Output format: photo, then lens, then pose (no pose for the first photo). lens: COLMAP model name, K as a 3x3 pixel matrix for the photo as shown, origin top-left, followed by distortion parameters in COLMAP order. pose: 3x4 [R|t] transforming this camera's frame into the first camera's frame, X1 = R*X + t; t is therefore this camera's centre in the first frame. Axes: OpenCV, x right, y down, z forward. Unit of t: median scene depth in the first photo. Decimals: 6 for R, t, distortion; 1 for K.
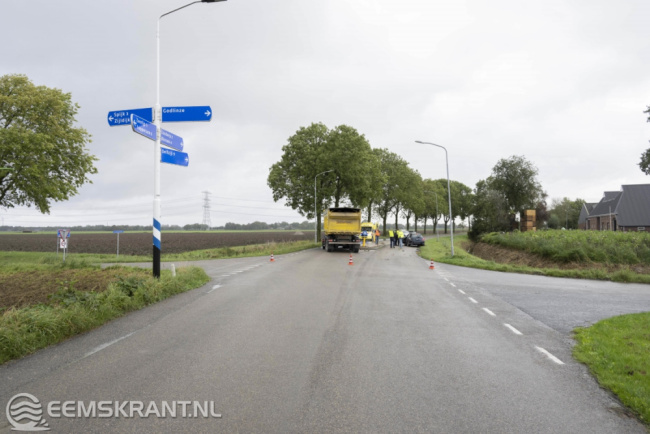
lens RADIAL K [[403.2, 0, 329.1], [0, 403.2, 220.5], [0, 0, 1]] dist [0.011921, 0.000343]
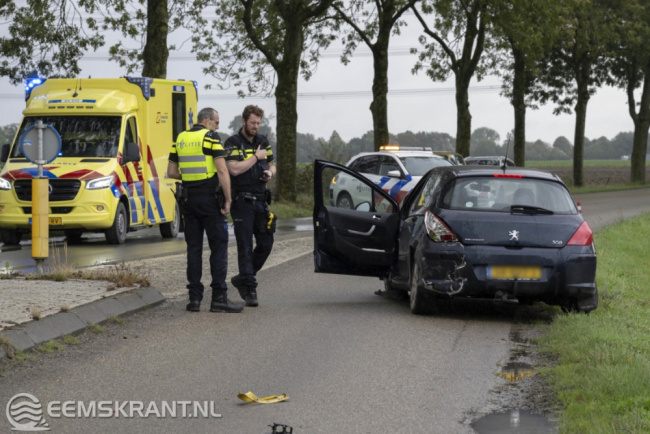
lens RADIAL K [[2188.6, 0, 324.7], [0, 2188.6, 217.0], [0, 0, 1]] dist [0.081375, 0.000000]
pose [[0.992674, -0.002659, 0.120795, 0.055103], [-0.002892, 0.998948, 0.045756, 0.009678], [-0.120789, -0.045770, 0.991622, 0.245120]]
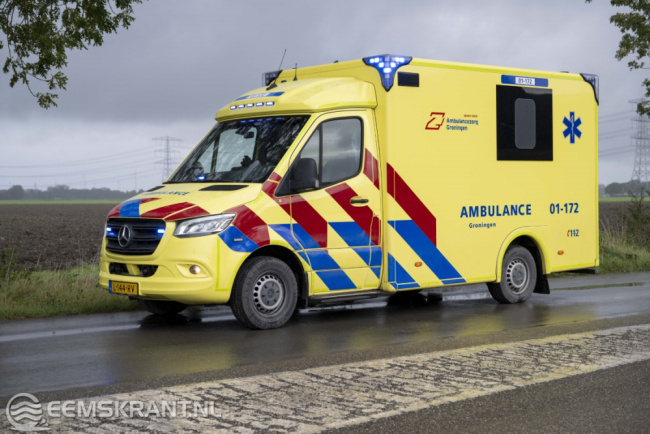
lens RADIAL K [[1056.6, 0, 325.2], [0, 1056.6, 216.4], [0, 0, 1]] dist [0.011725, 0.000000]
pose [[0.834752, 0.001008, -0.550625, 0.128173], [0.013765, 0.999648, 0.022697, 0.017779], [0.550454, -0.026526, 0.834444, 0.532558]]
